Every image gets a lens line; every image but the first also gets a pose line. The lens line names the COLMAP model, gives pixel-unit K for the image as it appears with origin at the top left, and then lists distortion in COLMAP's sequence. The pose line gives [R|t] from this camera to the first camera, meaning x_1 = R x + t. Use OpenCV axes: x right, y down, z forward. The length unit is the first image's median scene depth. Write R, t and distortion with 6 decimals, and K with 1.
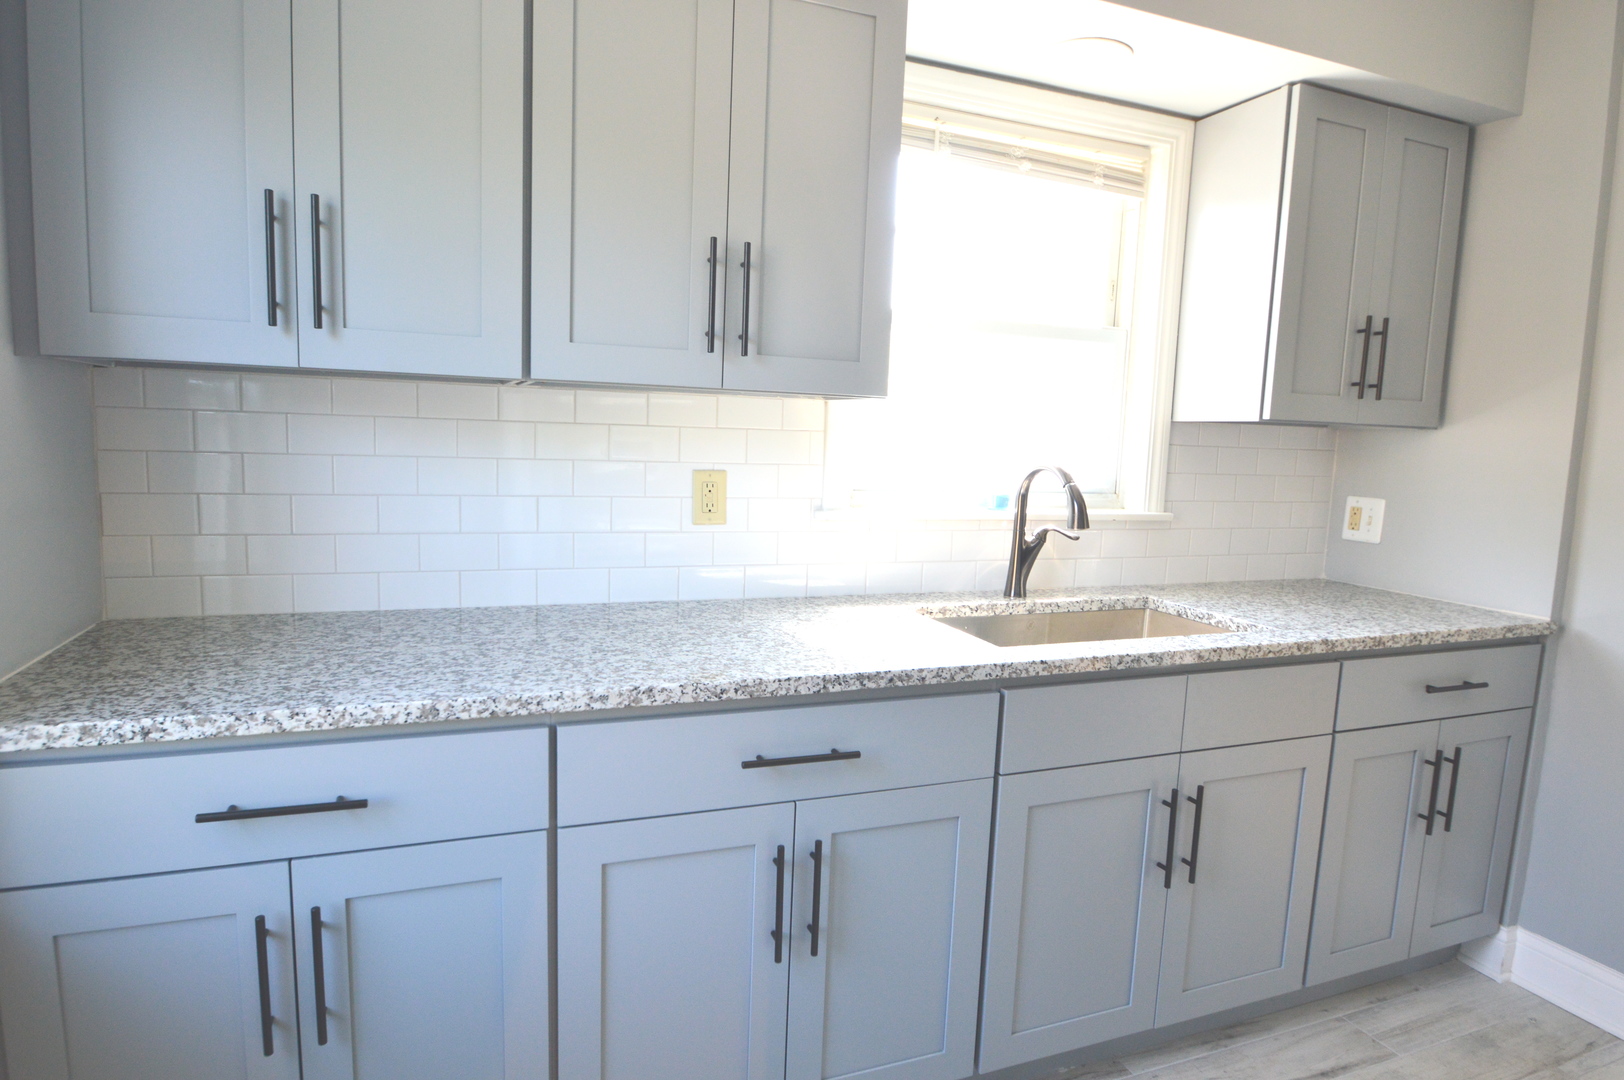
lens RADIAL K [[948.0, 0, 813.4], [0, 948.0, 551.4], [0, 0, 1]] dist [-0.014300, -0.012231]
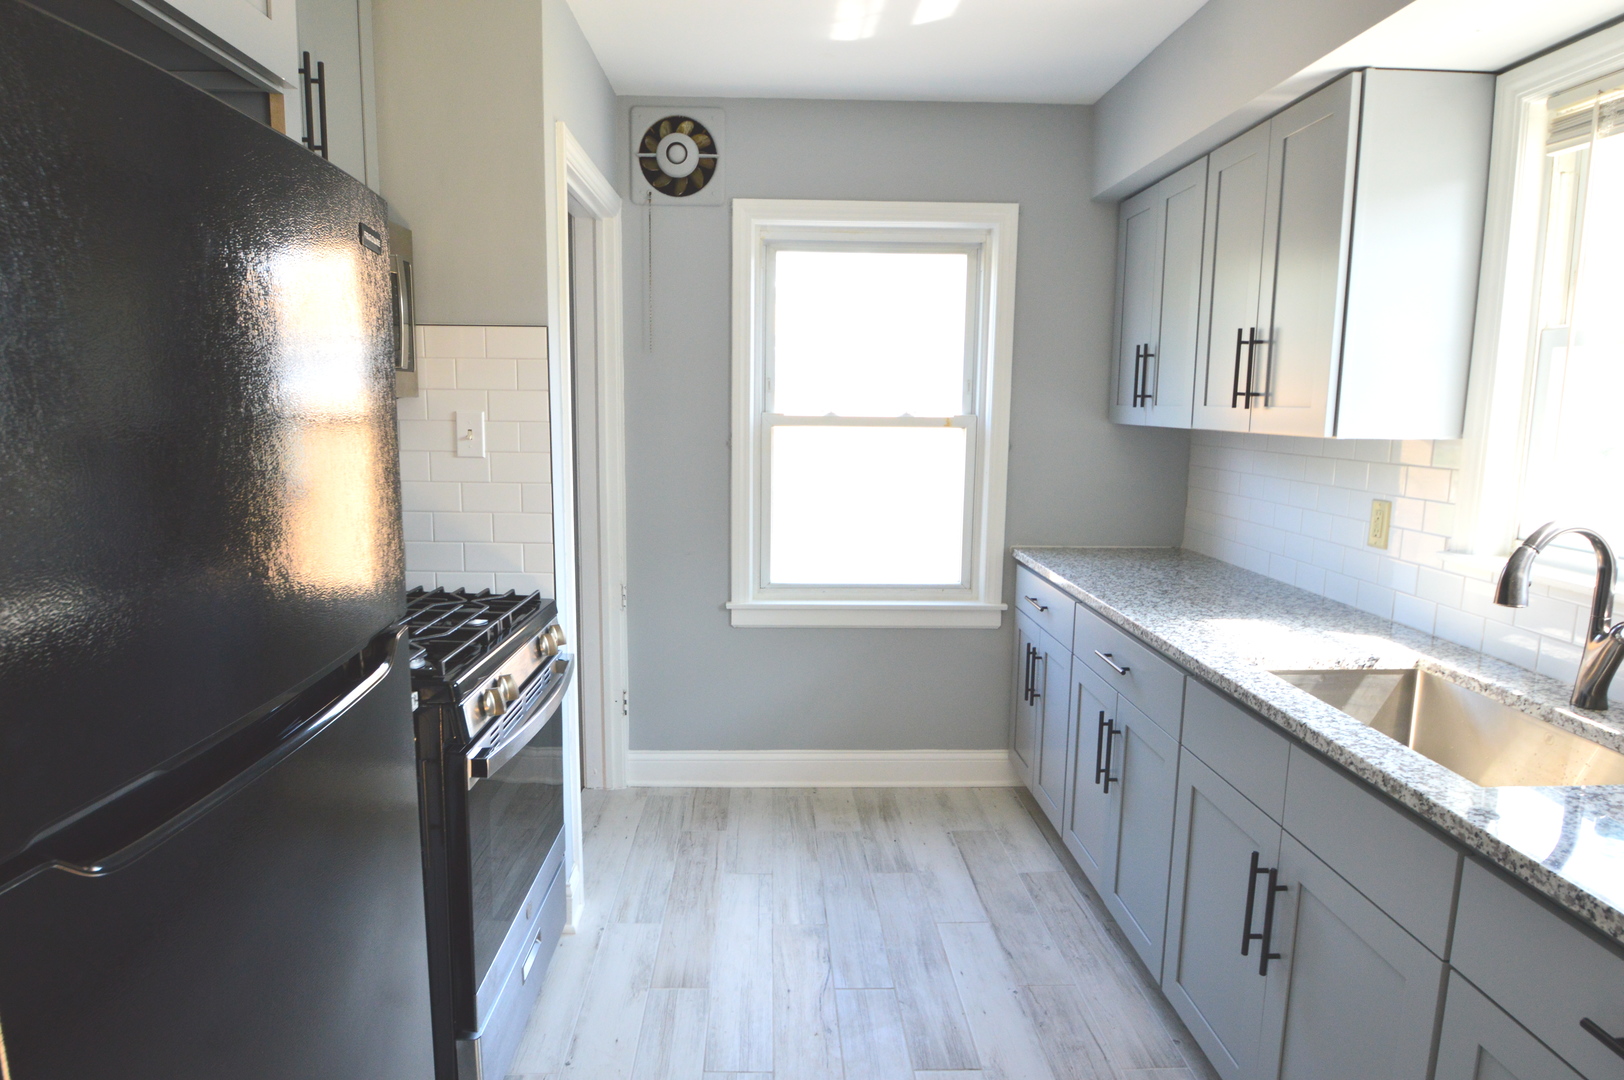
lens RADIAL K [[980.5, 0, 810.8], [0, 980.5, 540.4], [0, 0, 1]] dist [-0.004316, -0.001410]
pose [[-0.335145, 0.087050, -0.938136, 1.280323], [-0.152044, 0.977674, 0.145036, -0.109639], [0.929817, 0.191246, -0.314428, 0.770250]]
